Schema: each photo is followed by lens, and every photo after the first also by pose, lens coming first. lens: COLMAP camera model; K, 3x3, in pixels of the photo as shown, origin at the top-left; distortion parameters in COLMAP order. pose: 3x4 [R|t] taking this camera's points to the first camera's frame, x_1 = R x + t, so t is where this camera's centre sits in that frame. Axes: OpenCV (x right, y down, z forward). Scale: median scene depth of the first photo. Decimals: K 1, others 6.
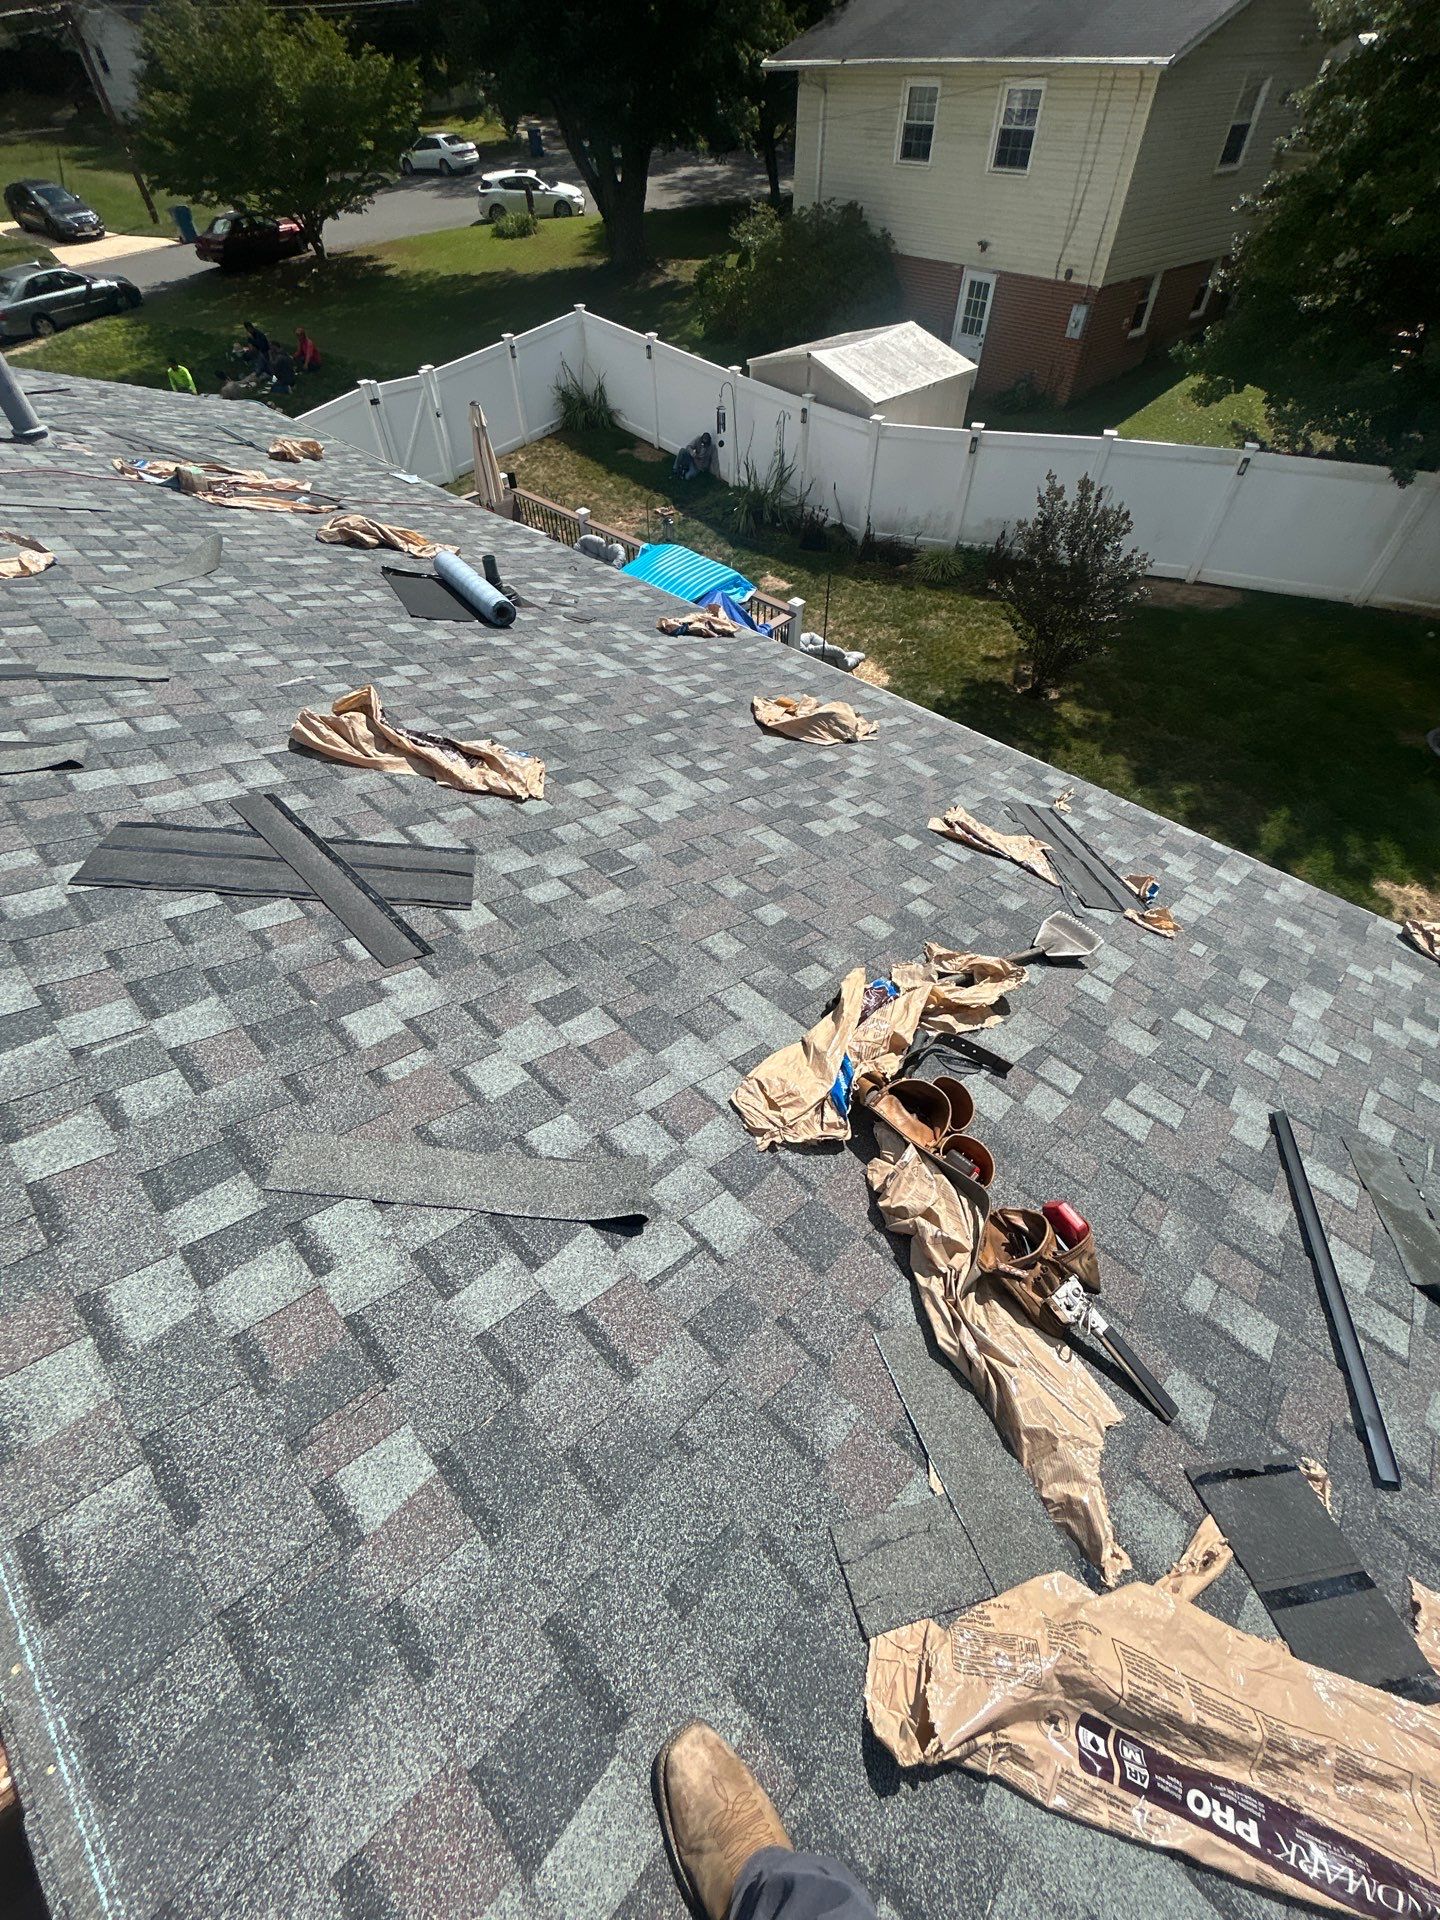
lens RADIAL K [[770.5, 0, 714.7], [0, 770.5, 957.7], [0, 0, 1]] dist [-0.000170, 0.000631]
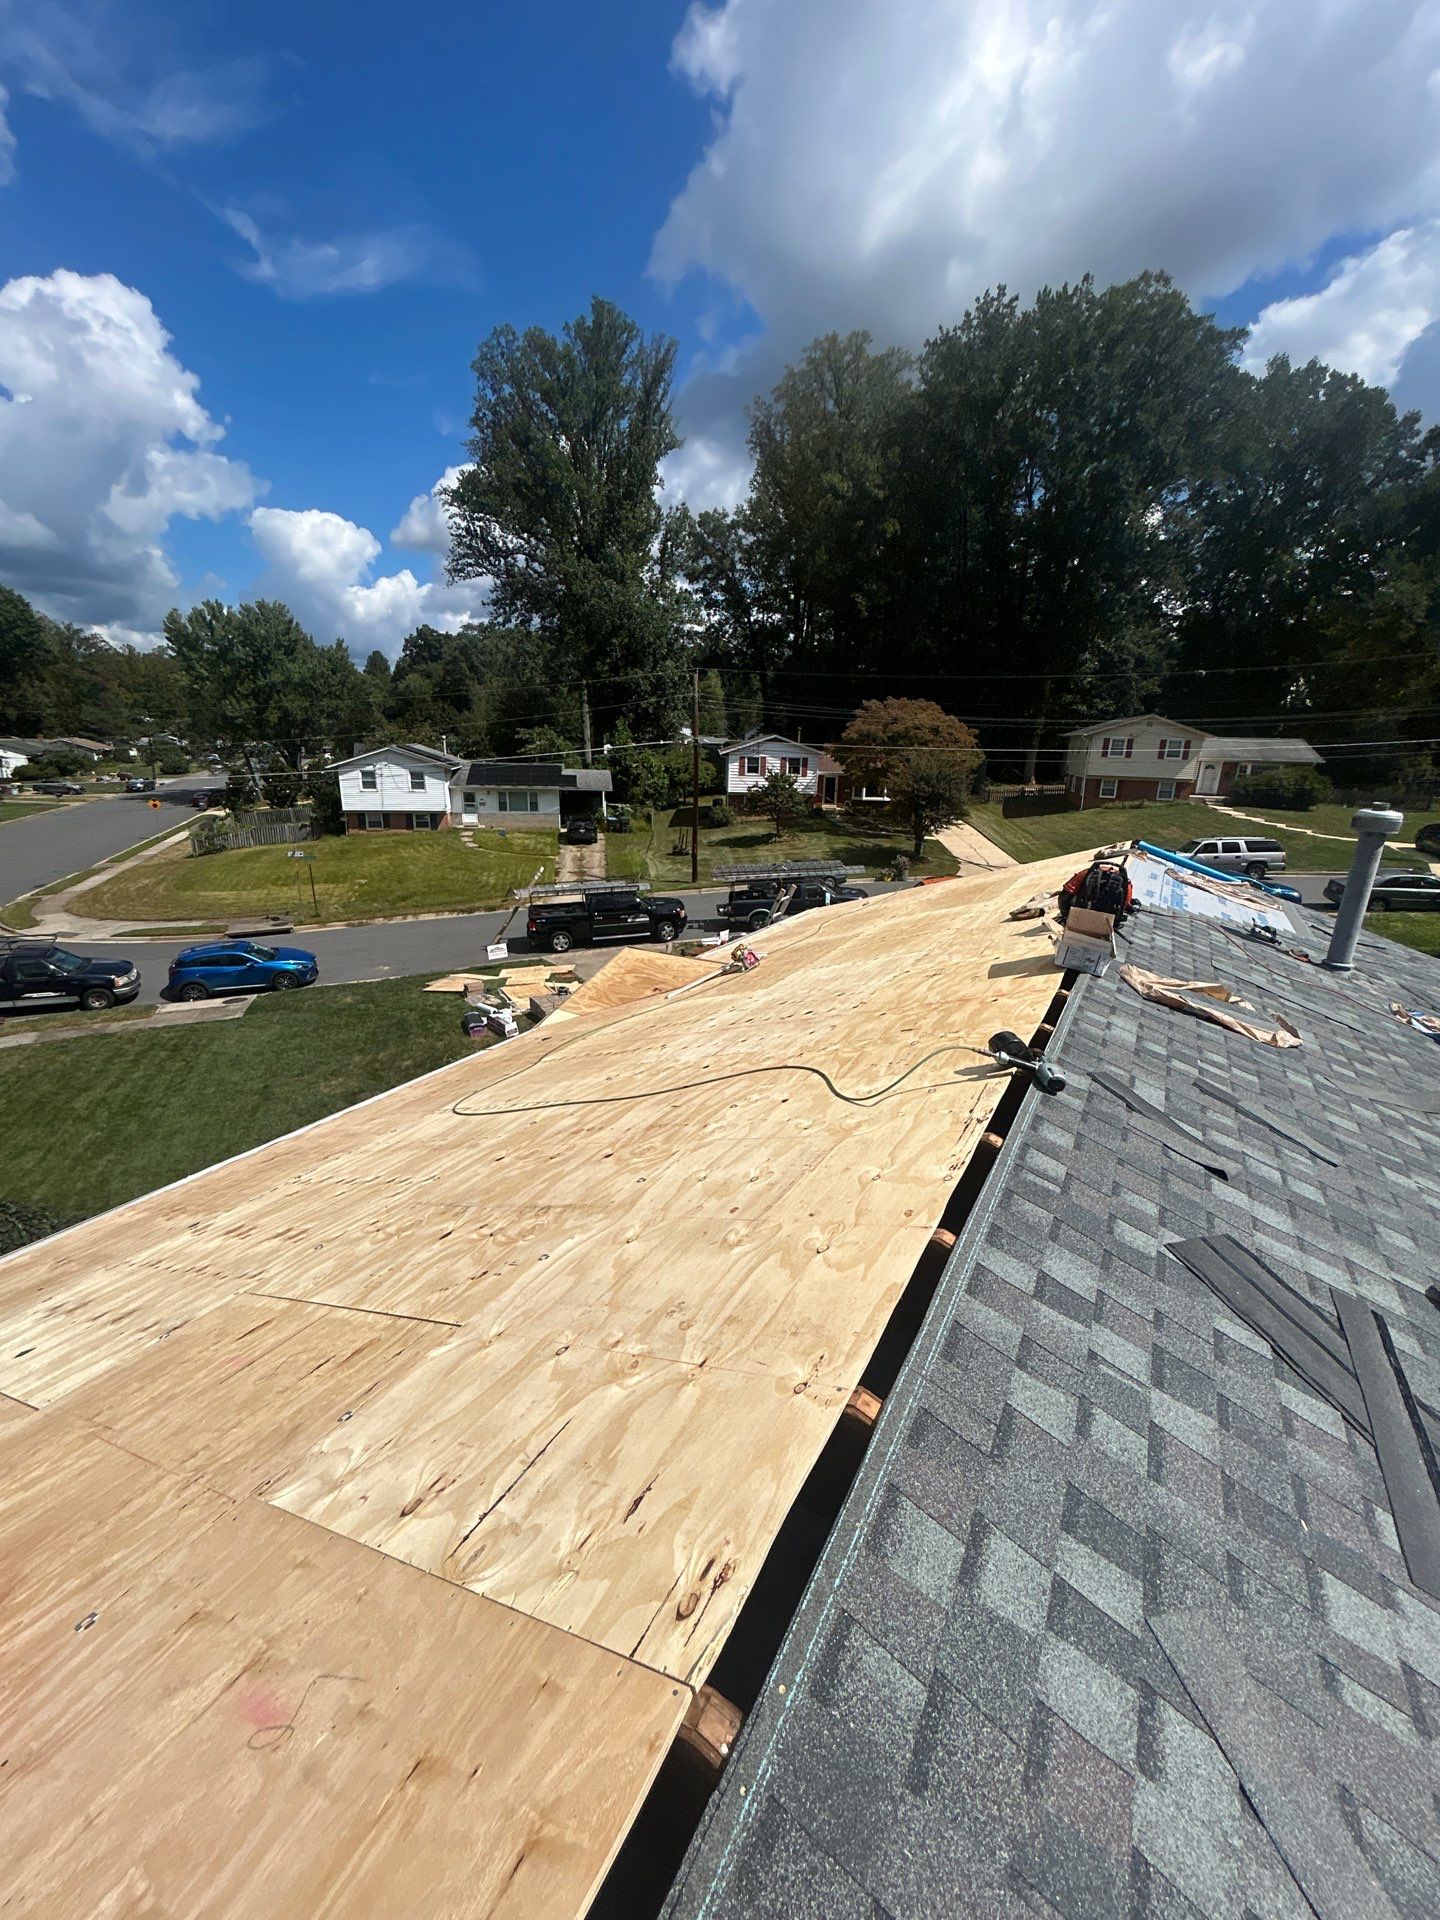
lens RADIAL K [[770.5, 0, 722.6], [0, 770.5, 958.6], [0, 0, 1]] dist [-0.000170, 0.000631]
pose [[0.256694, 0.284879, -0.923554, -0.047012], [-0.755523, 0.655074, -0.007928, 0.076703], [0.602738, 0.699802, 0.383386, -0.072633]]
